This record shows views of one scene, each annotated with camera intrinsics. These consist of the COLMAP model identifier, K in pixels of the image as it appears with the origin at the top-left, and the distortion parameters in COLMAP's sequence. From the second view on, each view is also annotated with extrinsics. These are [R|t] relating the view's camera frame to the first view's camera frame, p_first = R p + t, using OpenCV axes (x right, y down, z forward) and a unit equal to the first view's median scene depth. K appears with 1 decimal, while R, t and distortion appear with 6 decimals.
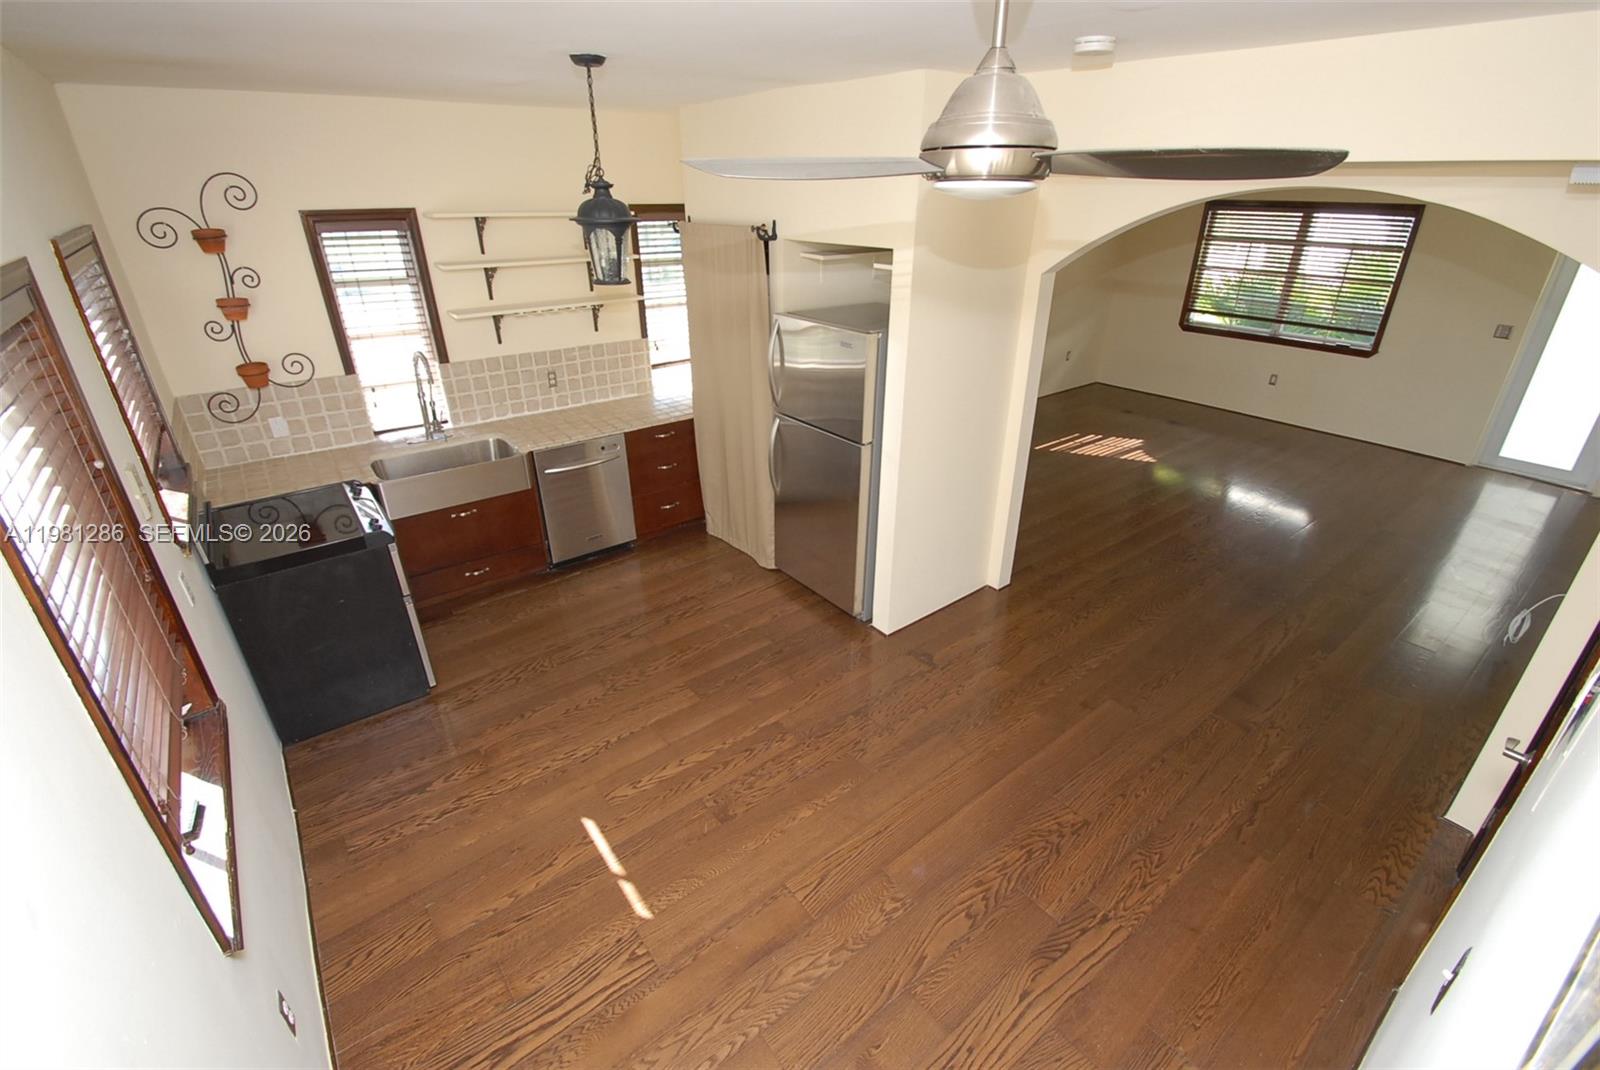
lens RADIAL K [[698.7, 0, 796.0], [0, 698.7, 533.2], [0, 0, 1]] dist [0.006879, -0.011321]
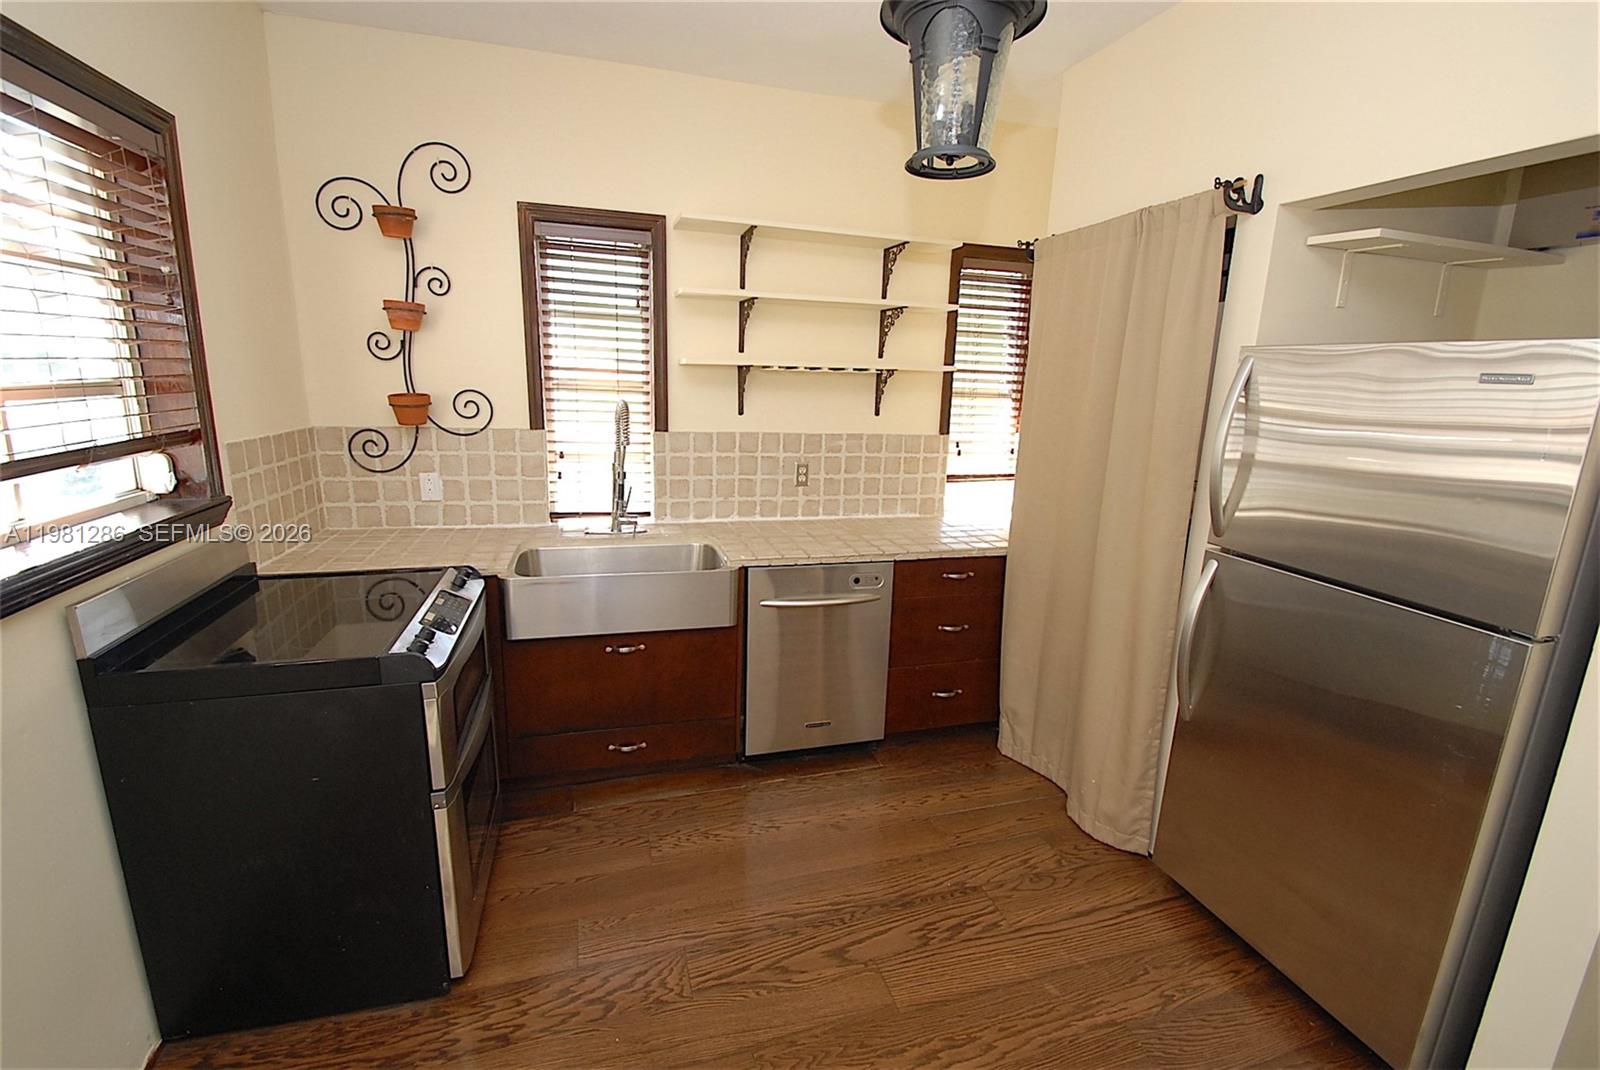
lens RADIAL K [[698.7, 0, 797.6], [0, 698.7, 530.4], [0, 0, 1]] dist [0.006879, -0.011321]
pose [[0.929990, 0.106513, -0.351814, -0.127034], [-0.189775, 0.958805, -0.211372, -0.027341], [0.314807, 0.263340, 0.911893, 0.462201]]
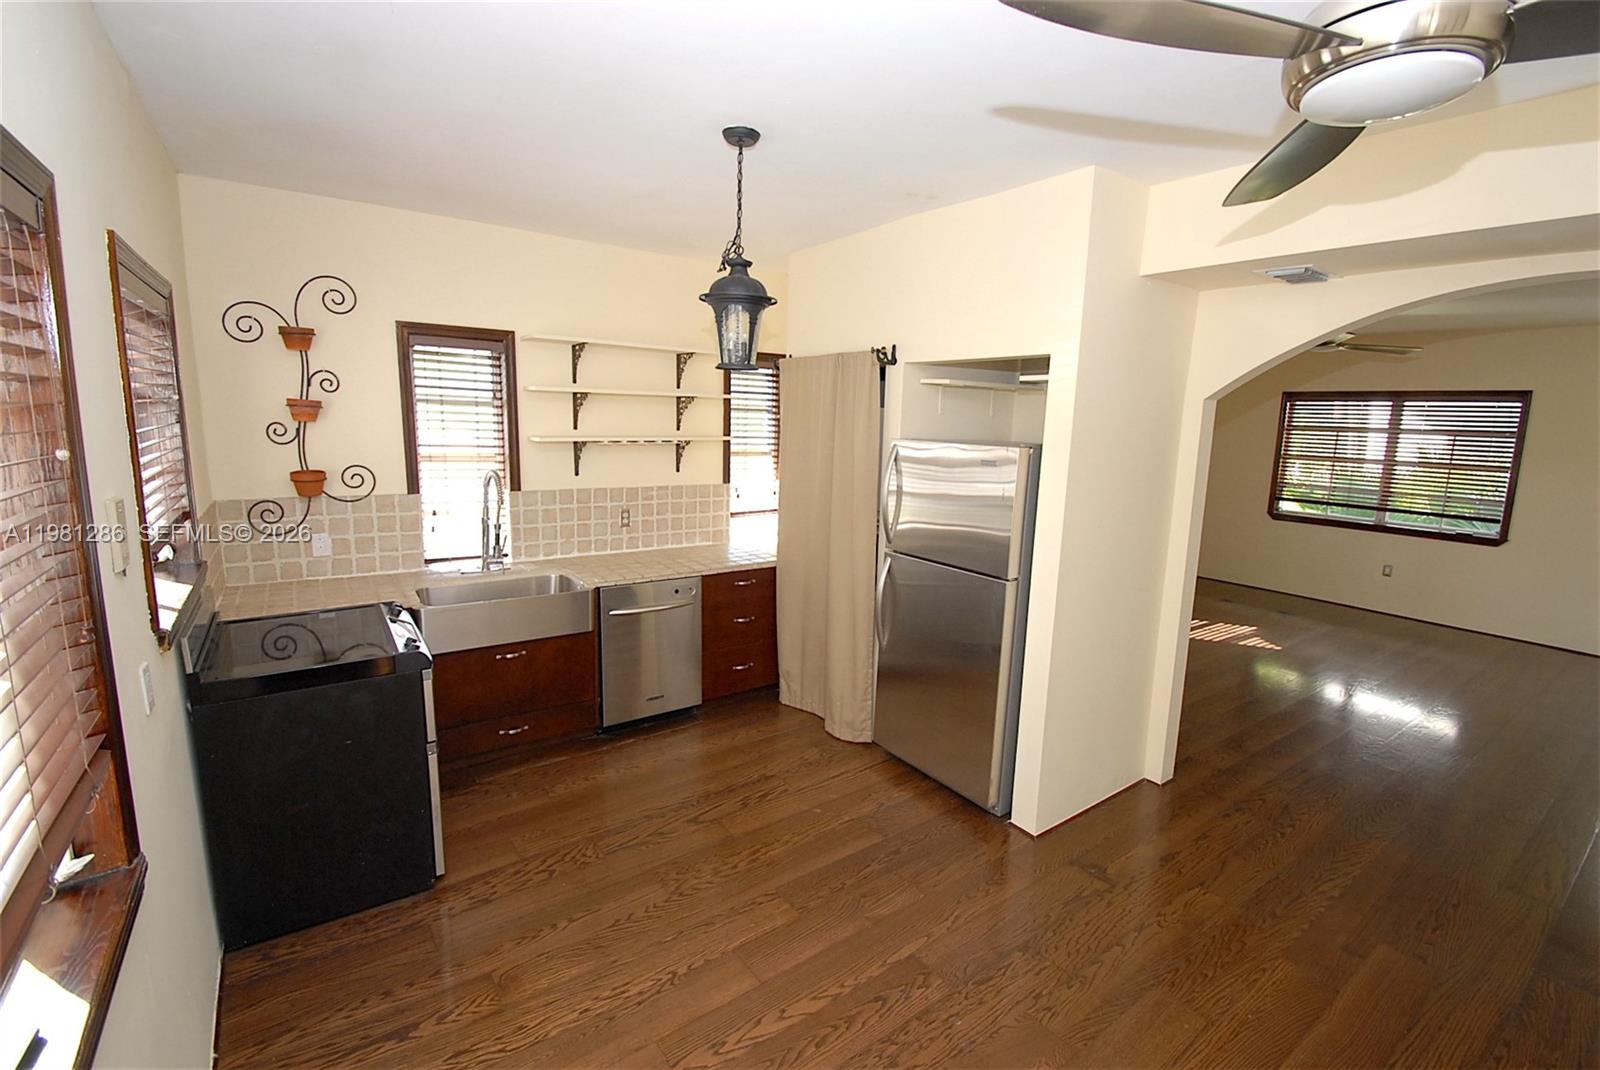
lens RADIAL K [[698.7, 0, 795.1], [0, 698.7, 533.8], [0, 0, 1]] dist [0.006879, -0.011321]
pose [[0.998620, 0.034552, -0.039555, -0.108489], [-0.044450, 0.957175, -0.286077, 0.058509], [0.027976, 0.287441, 0.957390, 0.167463]]
